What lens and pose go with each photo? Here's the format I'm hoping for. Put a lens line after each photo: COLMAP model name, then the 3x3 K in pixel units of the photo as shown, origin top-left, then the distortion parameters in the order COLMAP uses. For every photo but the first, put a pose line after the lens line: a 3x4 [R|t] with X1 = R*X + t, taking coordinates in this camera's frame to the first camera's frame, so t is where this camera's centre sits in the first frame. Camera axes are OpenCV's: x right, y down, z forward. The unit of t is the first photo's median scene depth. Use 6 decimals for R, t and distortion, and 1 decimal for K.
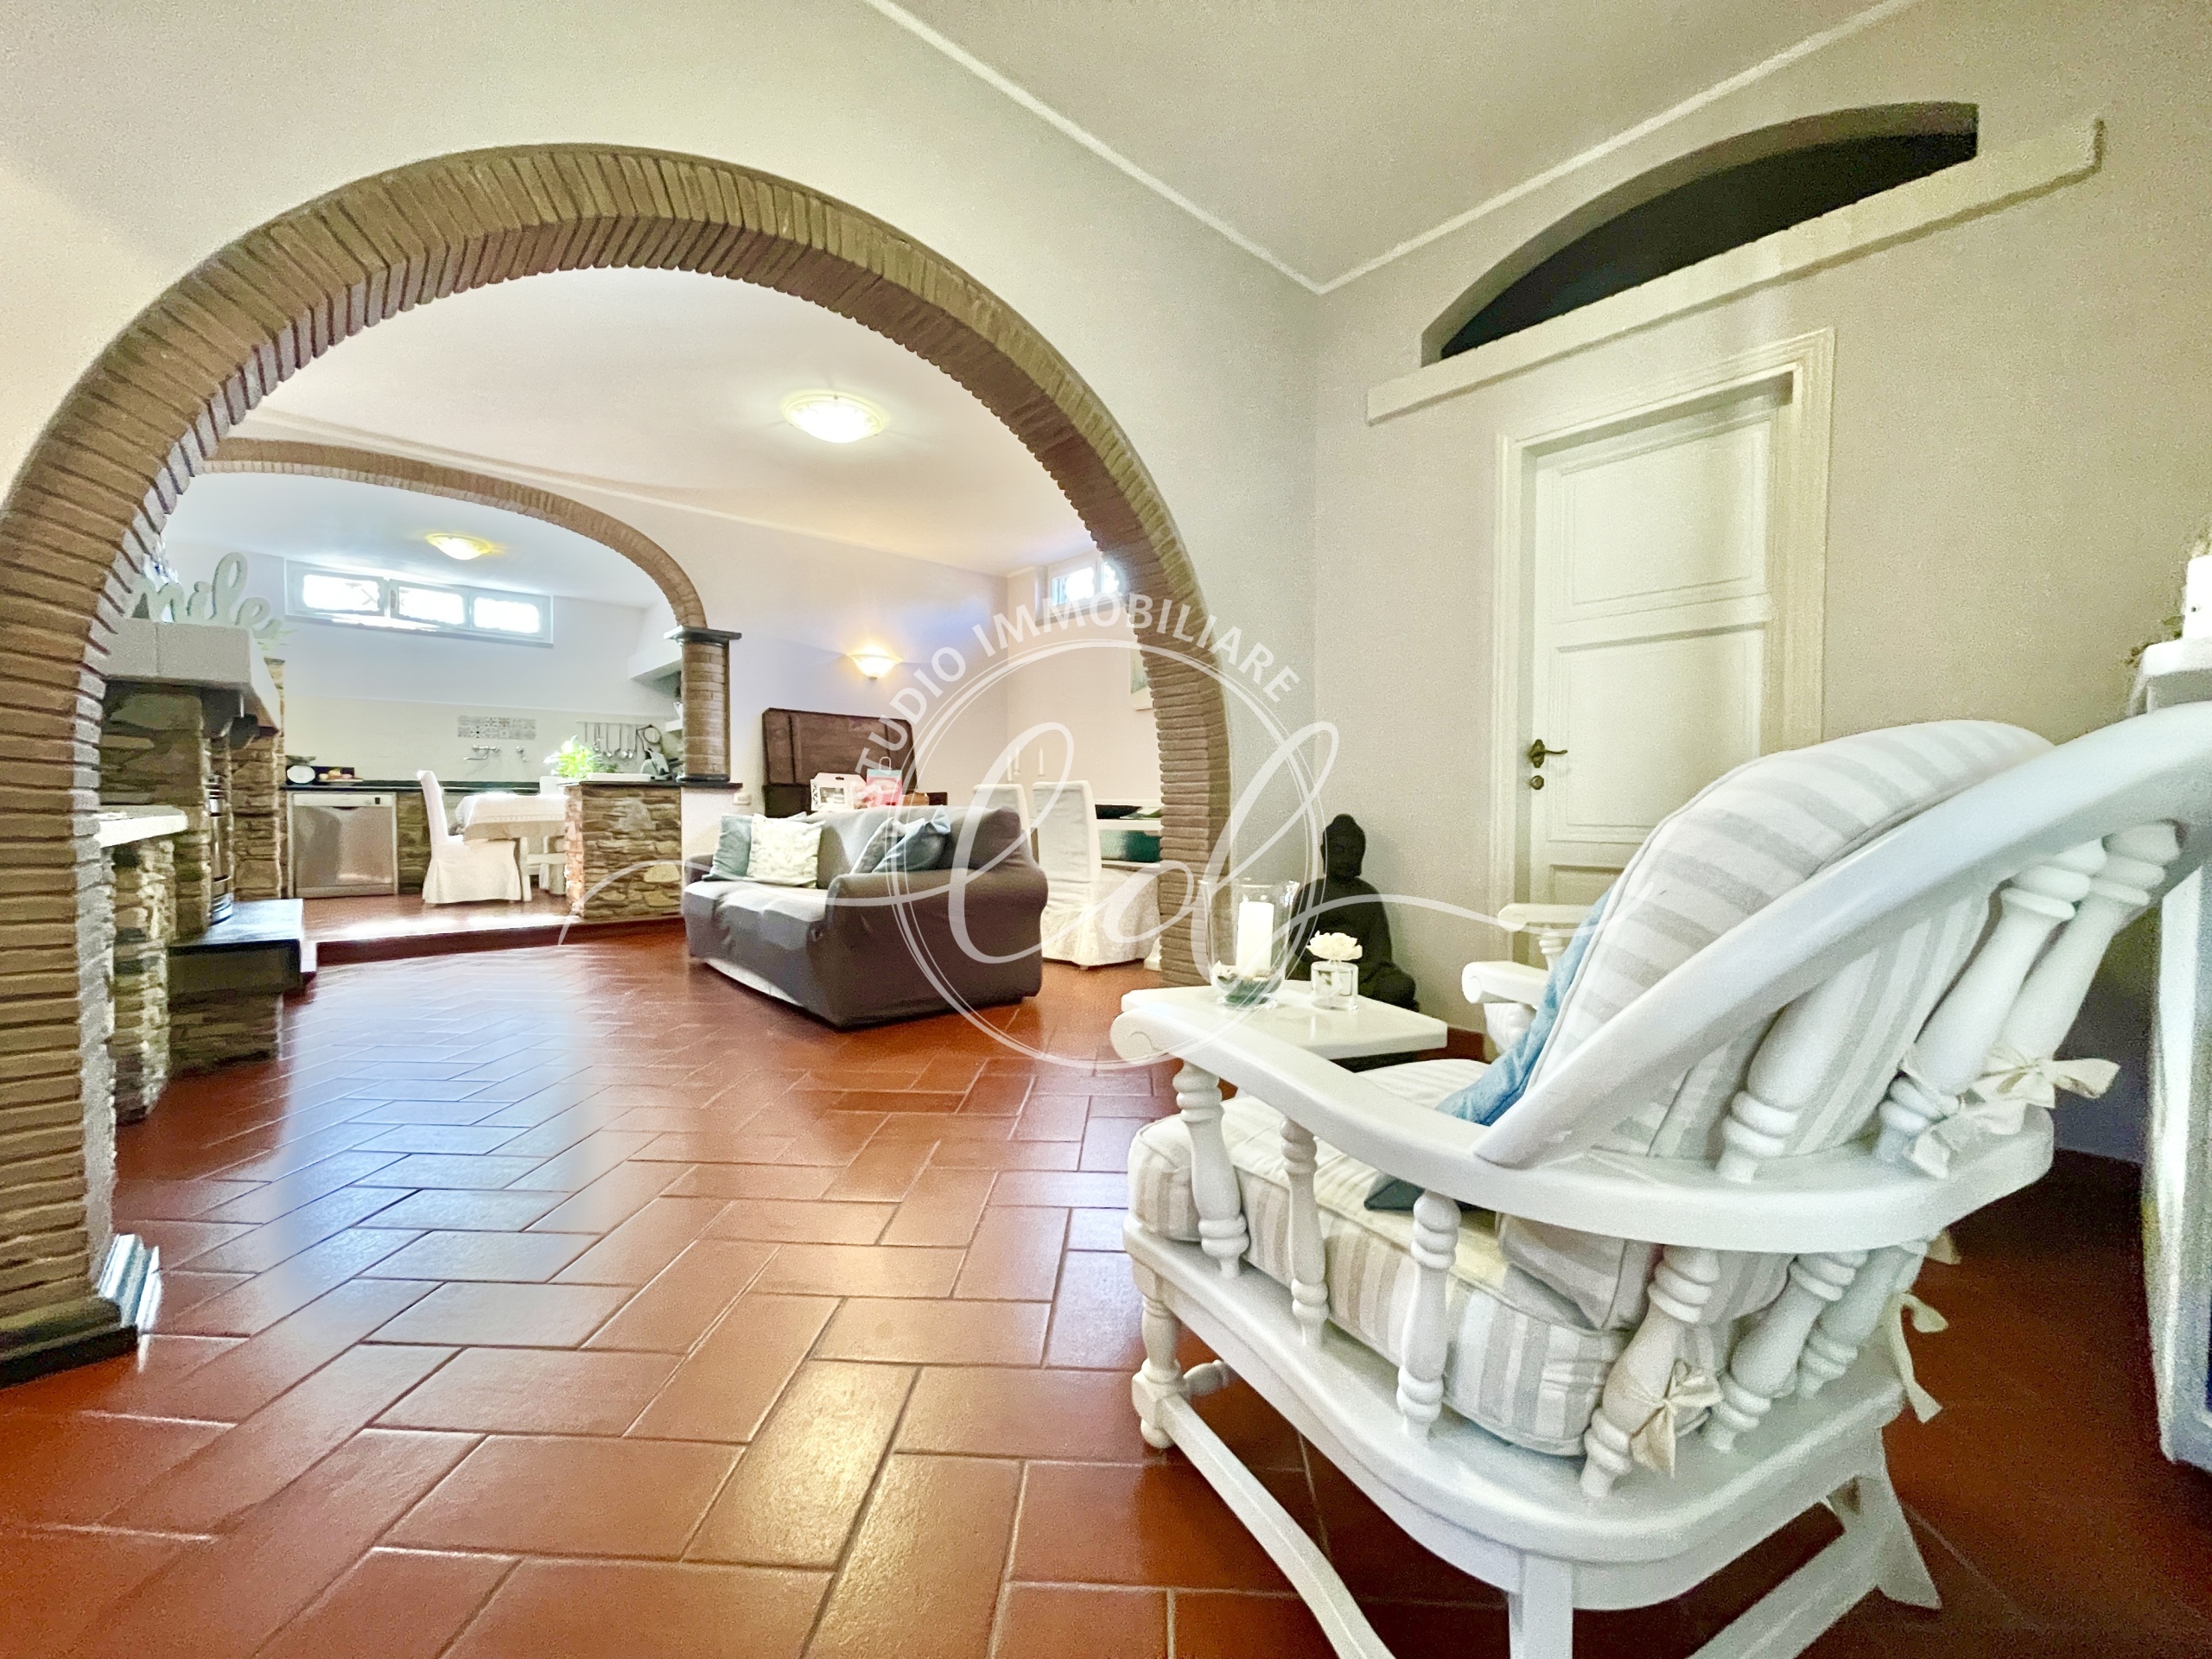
lens RADIAL K [[892.9, 0, 1095.6], [0, 892.9, 830.1], [0, 0, 1]] dist [-0.002022, 0.000598]
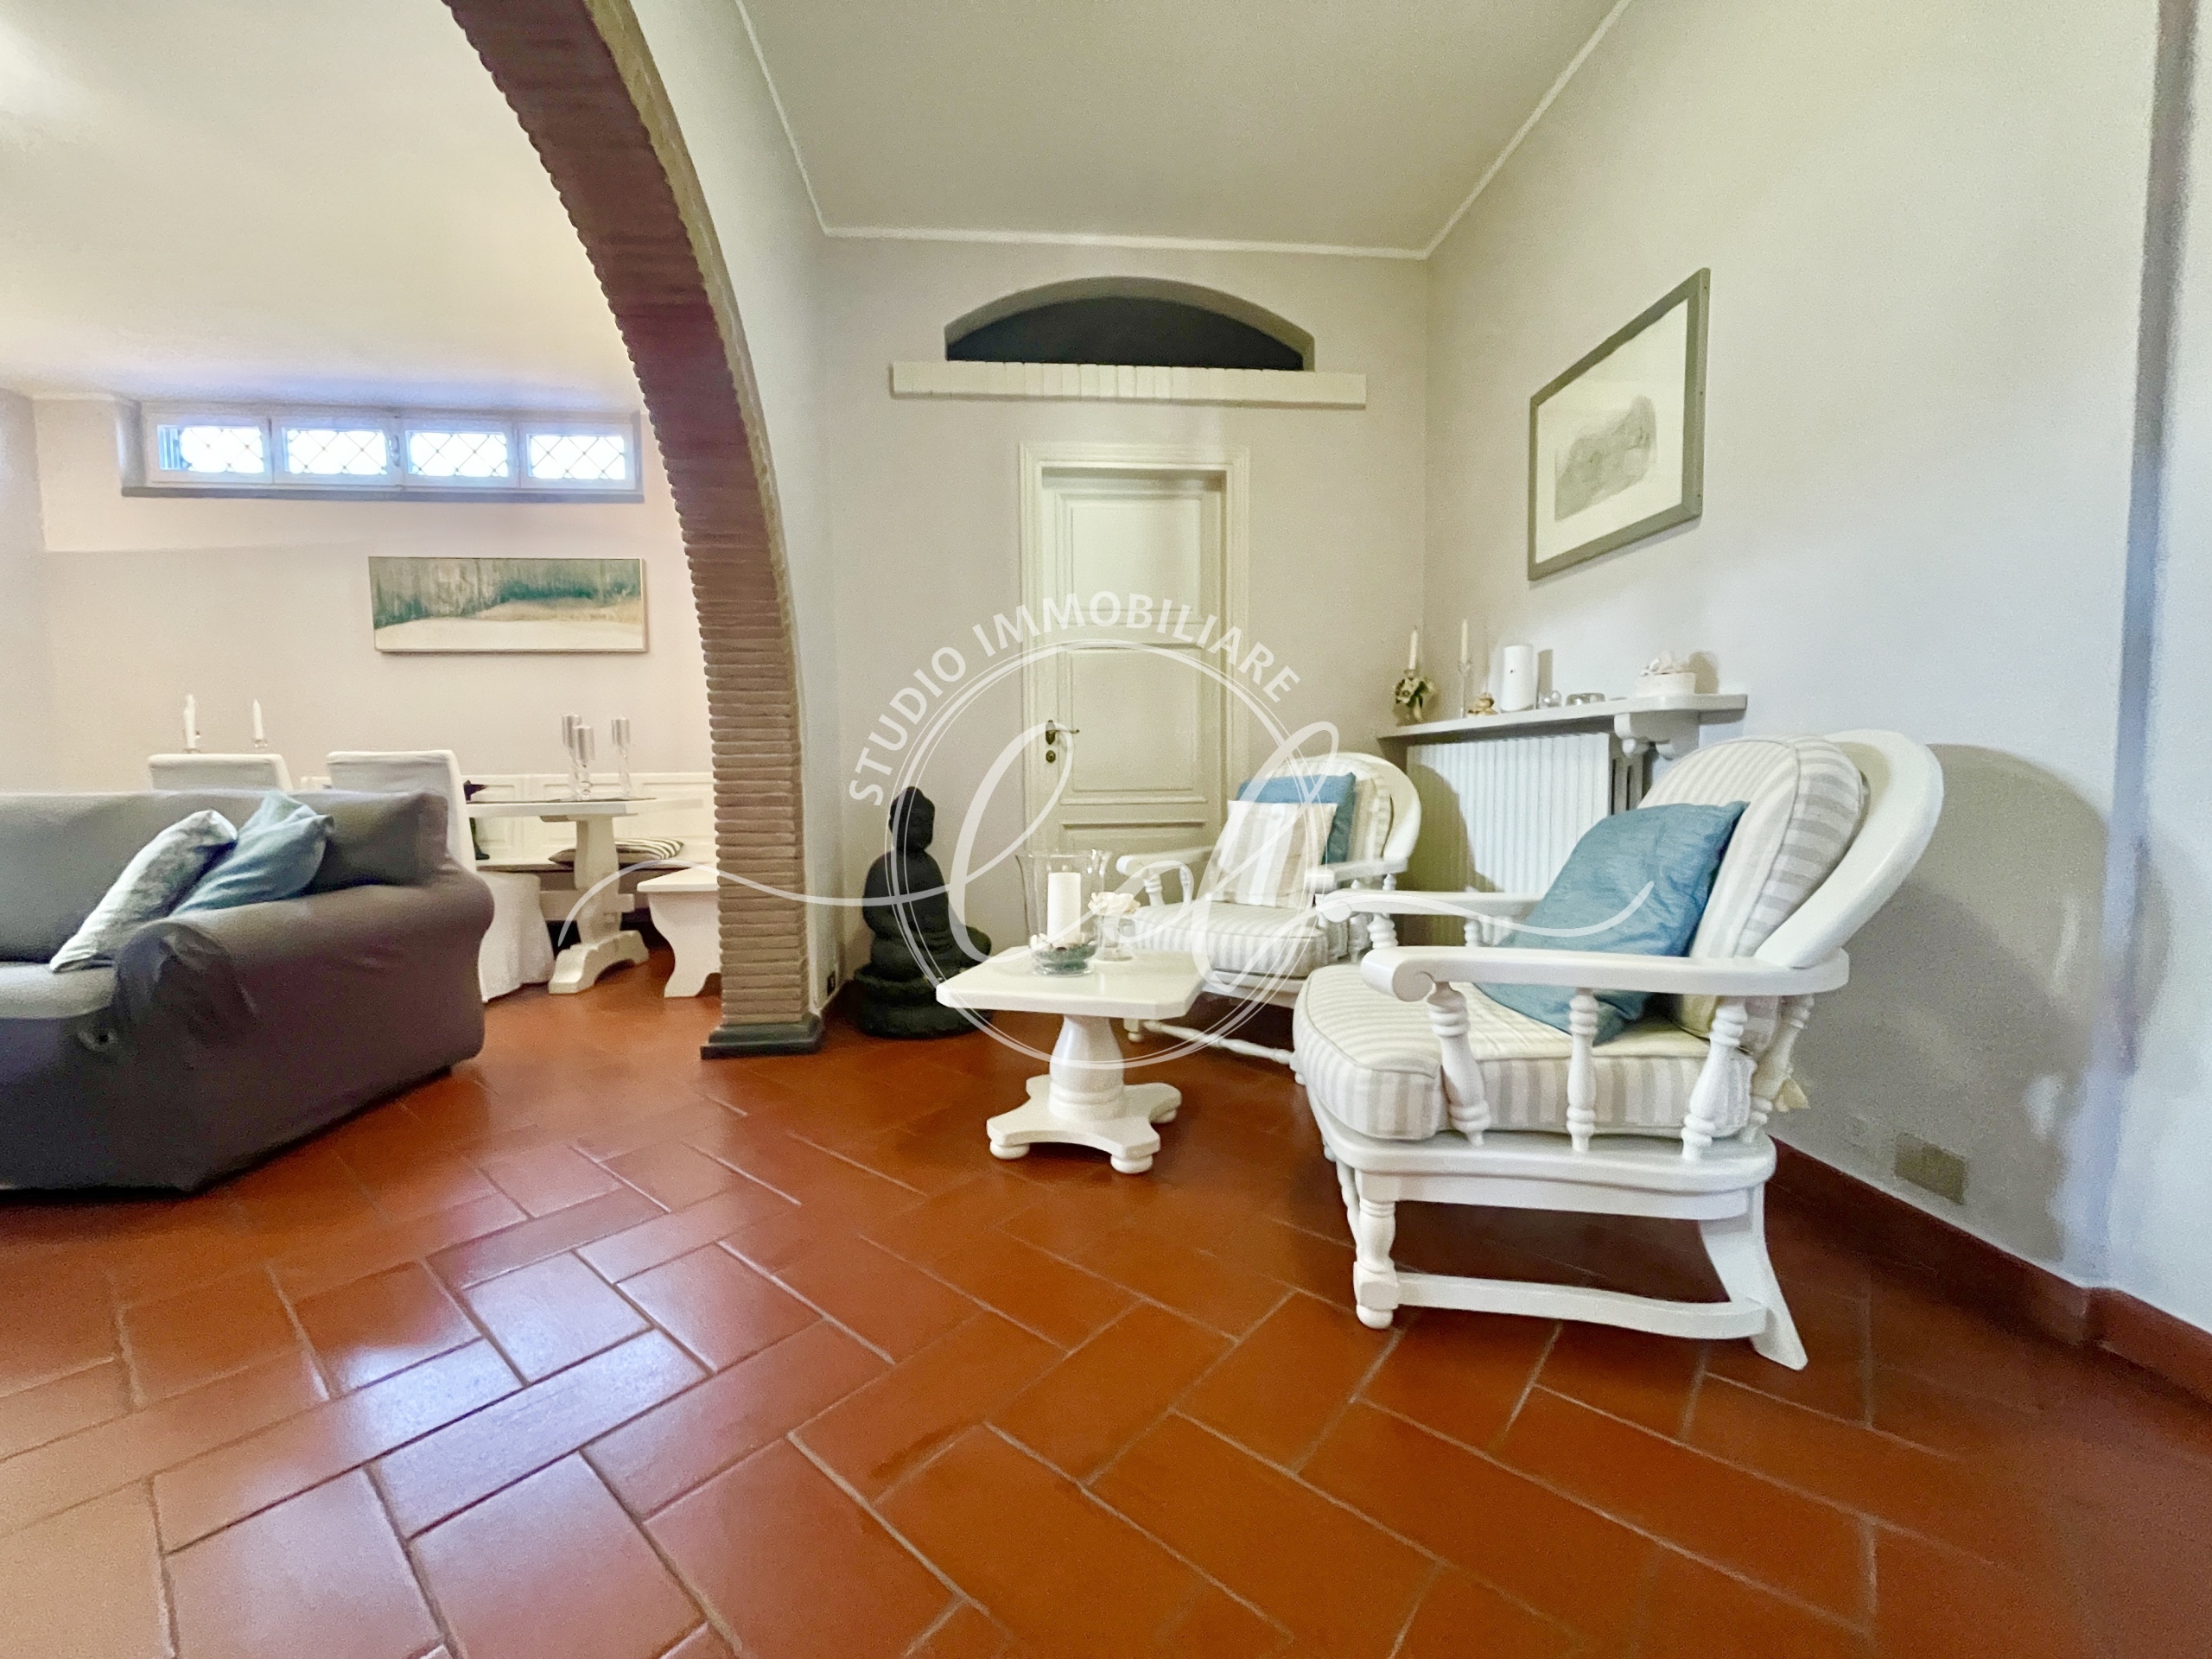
lens RADIAL K [[892.9, 0, 1094.8], [0, 892.9, 827.9], [0, 0, 1]] dist [-0.002022, 0.000598]
pose [[0.600323, -0.059246, 0.797560, -0.208929], [0.037415, 0.998241, 0.045991, -0.005209], [-0.798882, 0.002231, 0.601484, 0.119677]]
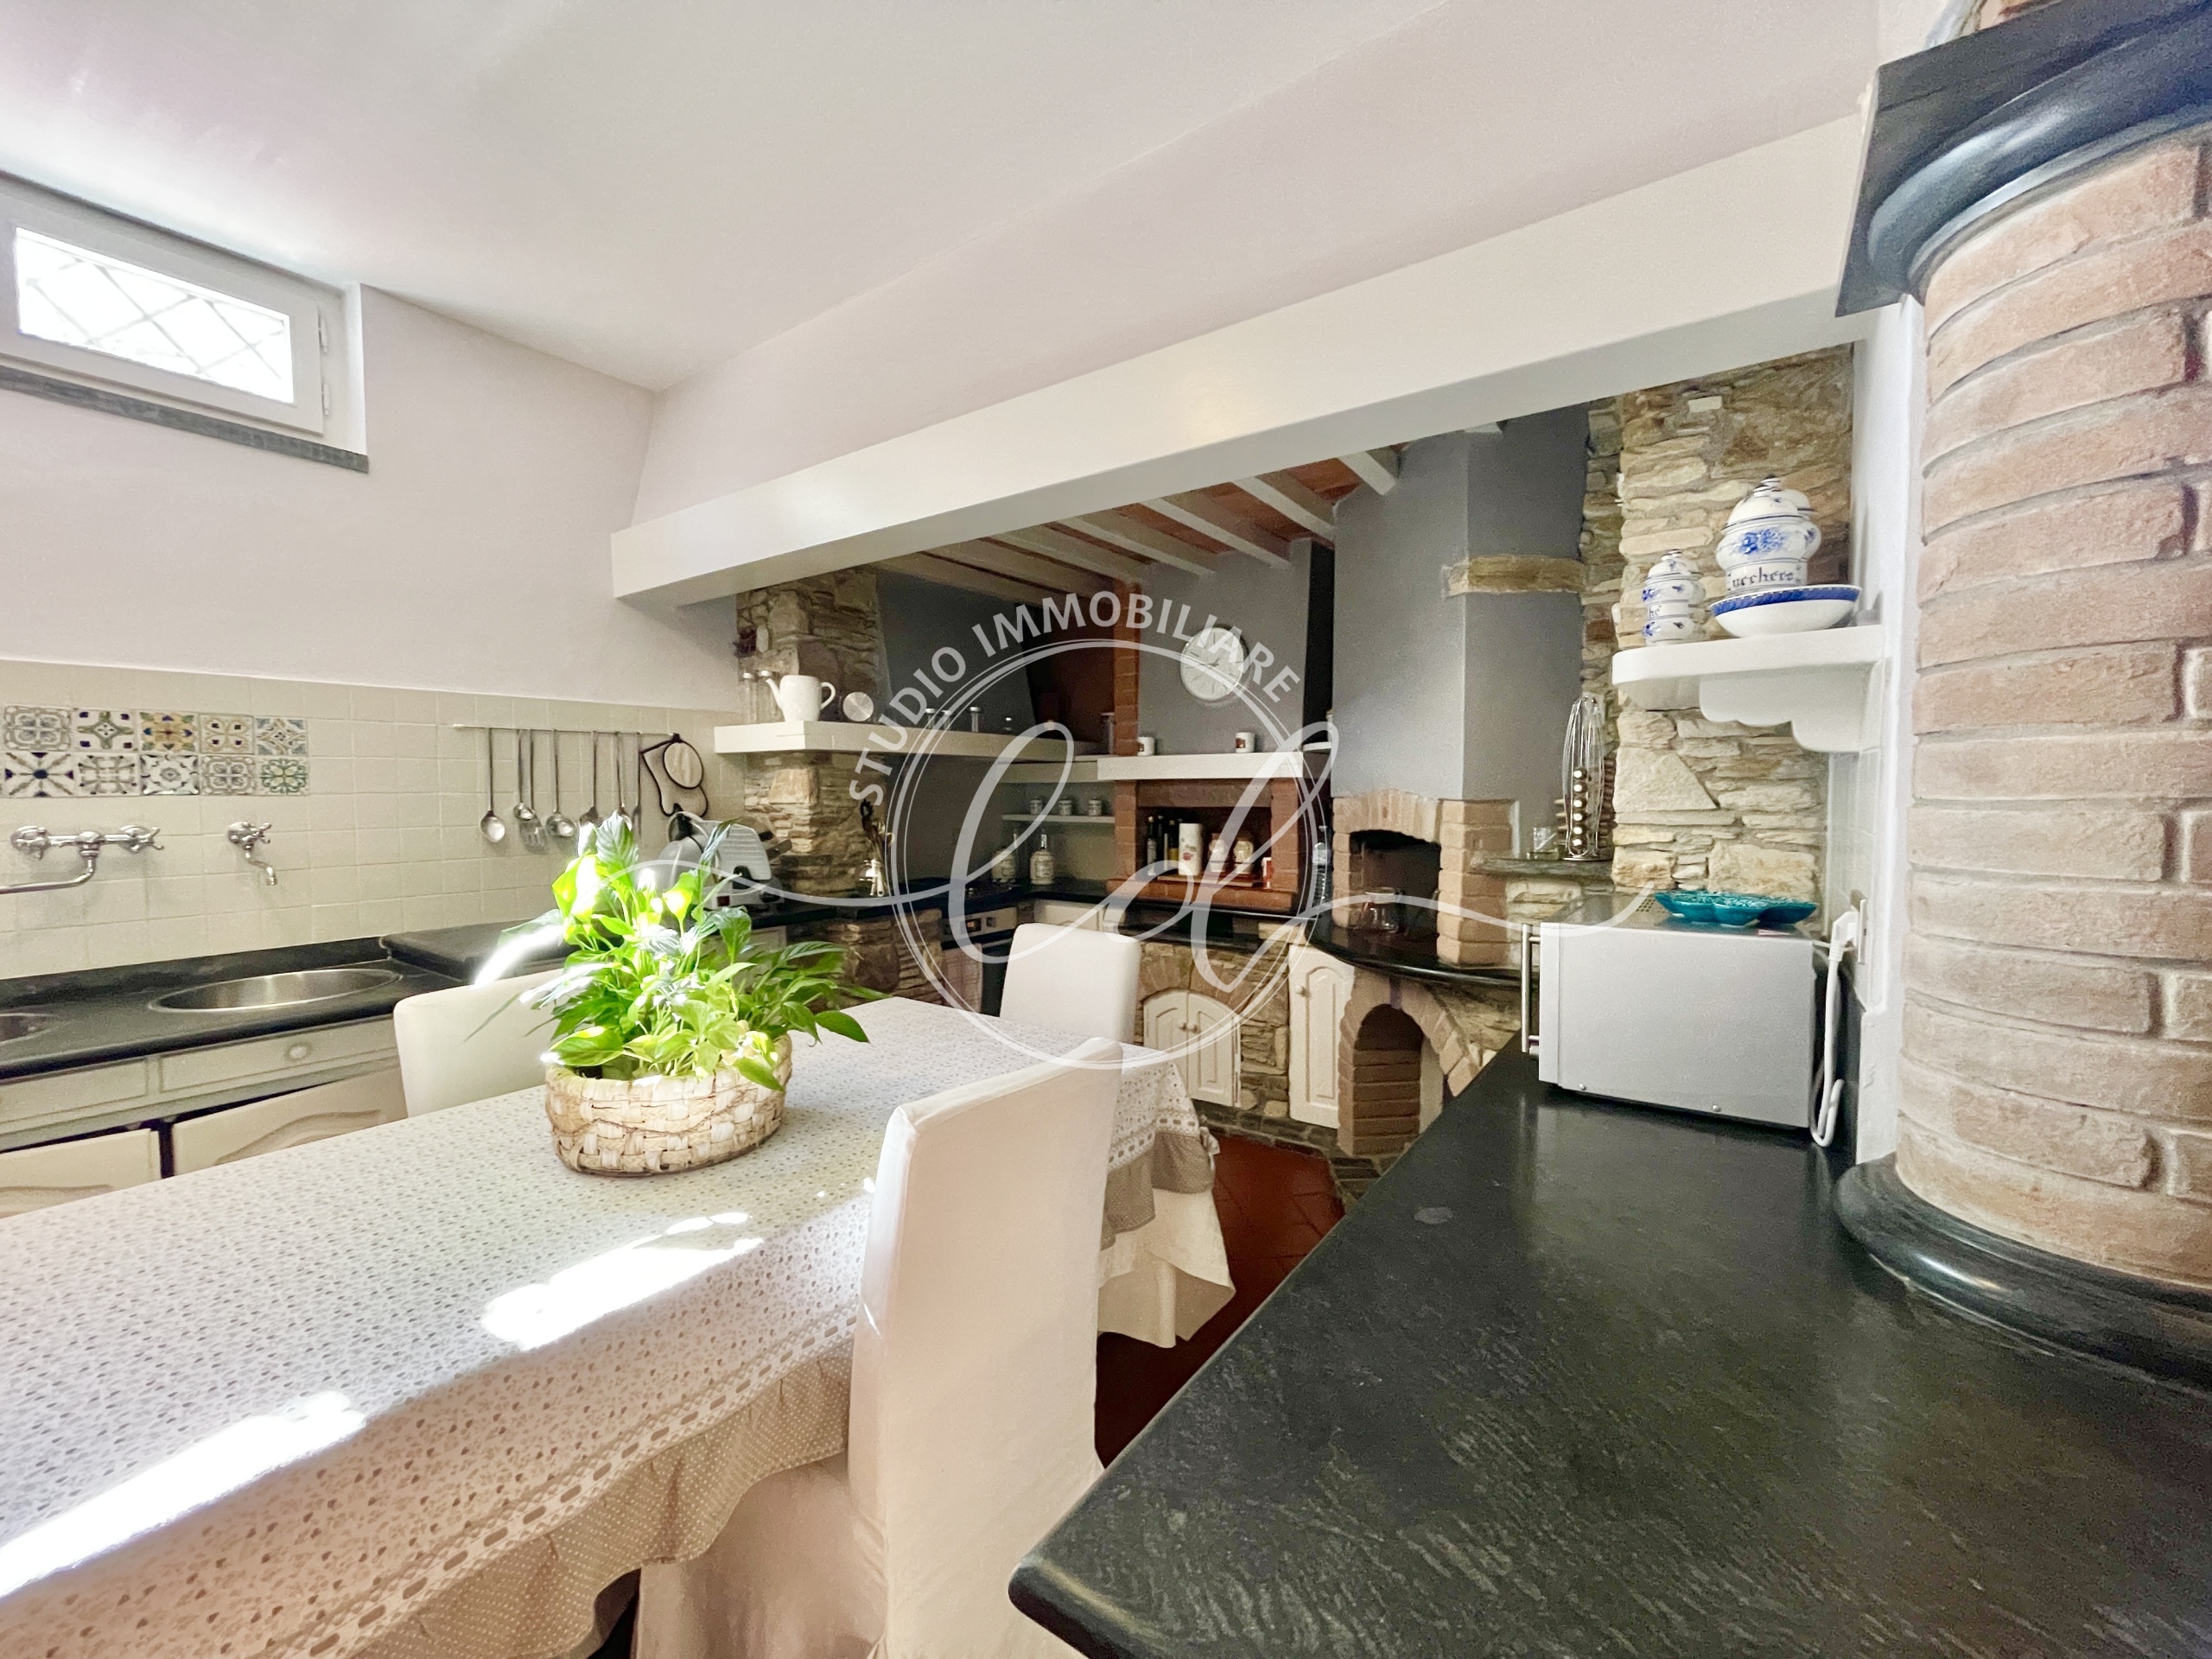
lens RADIAL K [[892.9, 0, 1093.2], [0, 892.9, 831.8], [0, 0, 1]] dist [-0.002022, 0.000598]
pose [[0.973924, -0.018026, 0.226159, -0.629853], [0.013850, 0.999703, 0.020035, -0.127227], [-0.226453, -0.016380, 0.973884, 0.939050]]
